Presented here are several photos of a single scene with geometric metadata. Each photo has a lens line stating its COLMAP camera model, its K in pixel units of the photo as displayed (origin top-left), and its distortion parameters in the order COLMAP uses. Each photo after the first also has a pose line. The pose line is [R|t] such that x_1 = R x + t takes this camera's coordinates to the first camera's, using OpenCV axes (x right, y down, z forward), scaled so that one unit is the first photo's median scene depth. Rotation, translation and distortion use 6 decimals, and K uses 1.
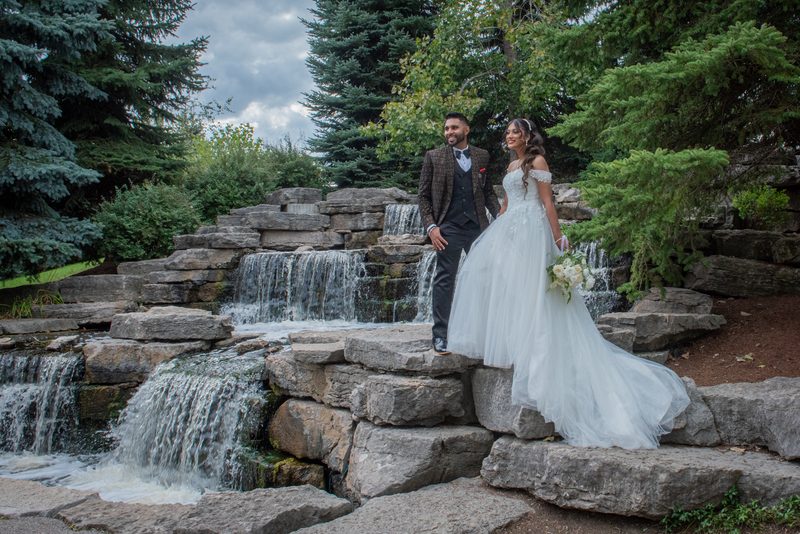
lens RADIAL K [[707.0, 0, 510.8], [0, 707.0, 235.0], [0, 0, 1]] dist [-0.032211, -0.017826]
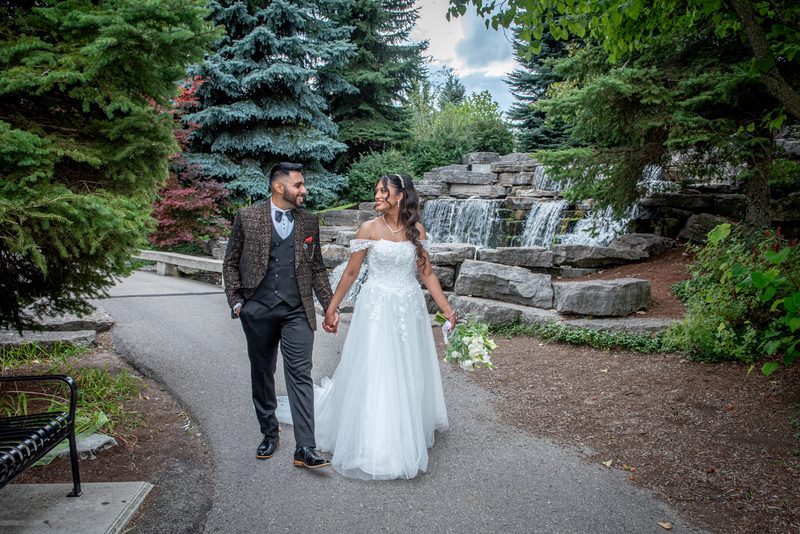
lens RADIAL K [[692.7, 0, 419.7], [0, 692.7, 279.7], [0, 0, 1]] dist [-0.008797, -0.004994]
pose [[0.867747, 0.091242, -0.488560, 0.331186], [-0.022641, 0.989241, 0.144534, -0.016693], [0.496491, -0.114358, 0.860476, -0.292481]]
